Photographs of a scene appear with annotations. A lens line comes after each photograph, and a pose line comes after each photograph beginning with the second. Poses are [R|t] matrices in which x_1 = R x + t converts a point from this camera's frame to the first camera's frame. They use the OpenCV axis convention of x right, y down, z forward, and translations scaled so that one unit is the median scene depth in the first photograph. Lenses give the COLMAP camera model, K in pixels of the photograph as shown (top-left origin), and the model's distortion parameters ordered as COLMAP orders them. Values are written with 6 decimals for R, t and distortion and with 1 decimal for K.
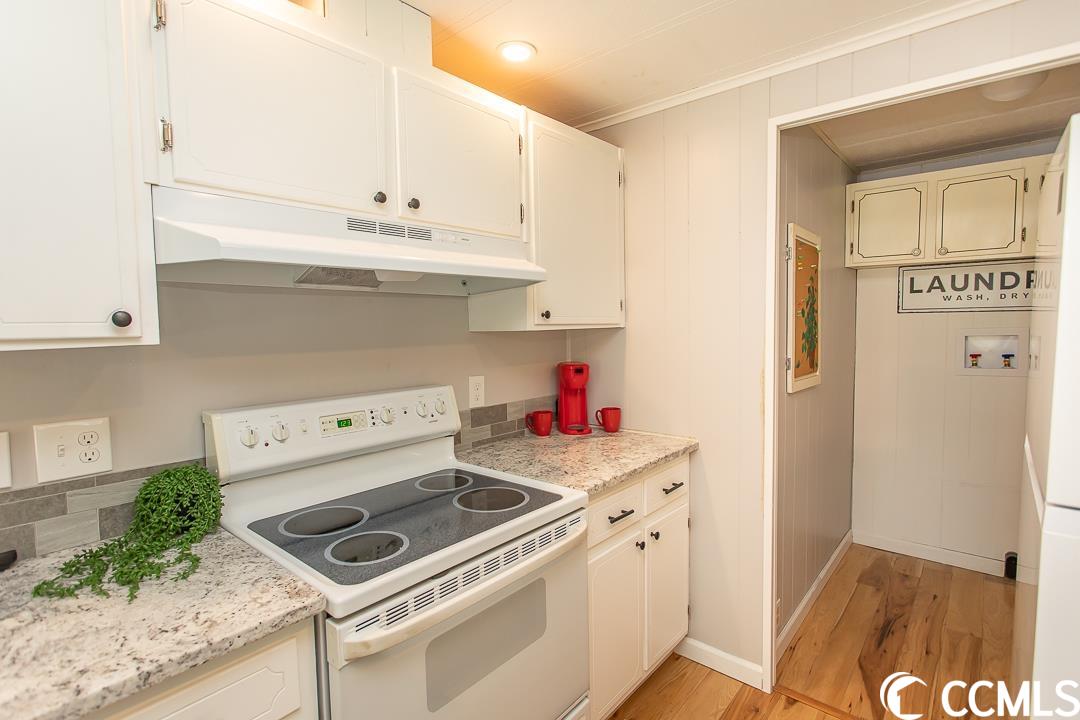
lens RADIAL K [[522.9, 0, 536.9], [0, 522.9, 358.1], [0, 0, 1]] dist [-0.016202, 0.008601]
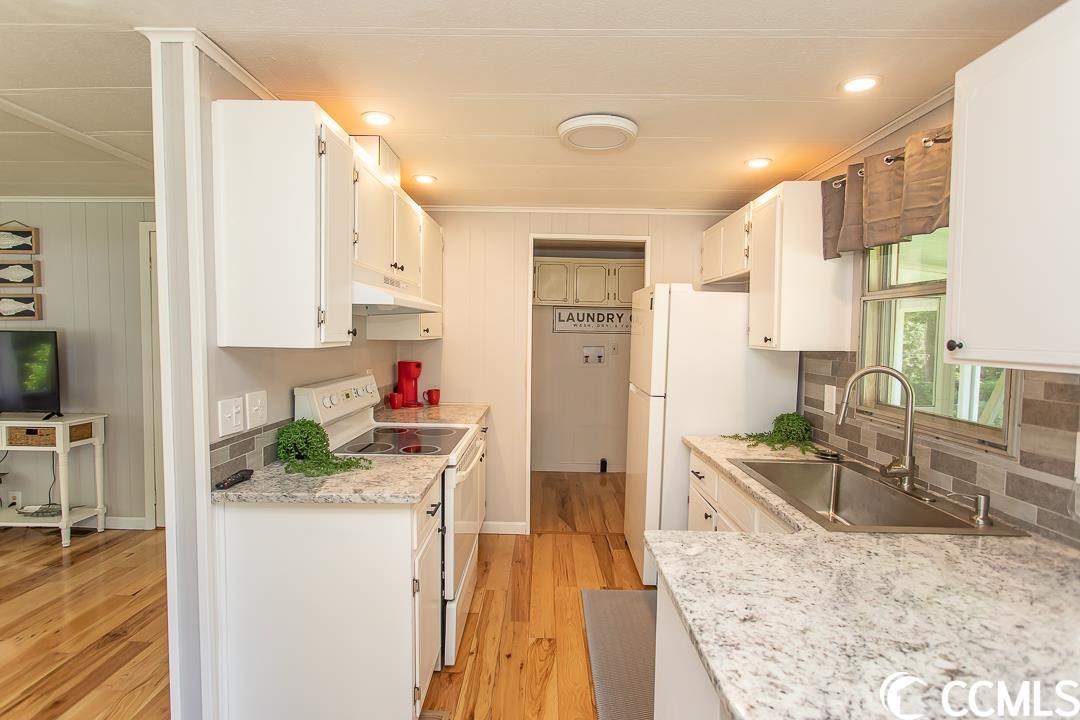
lens RADIAL K [[522.9, 0, 536.9], [0, 522.9, 358.1], [0, 0, 1]] dist [-0.016202, 0.008601]
pose [[0.763449, -0.004106, 0.645855, -0.535394], [0.014333, 0.999841, -0.010586, 0.018838], [-0.645708, 0.017339, 0.763387, -0.336853]]
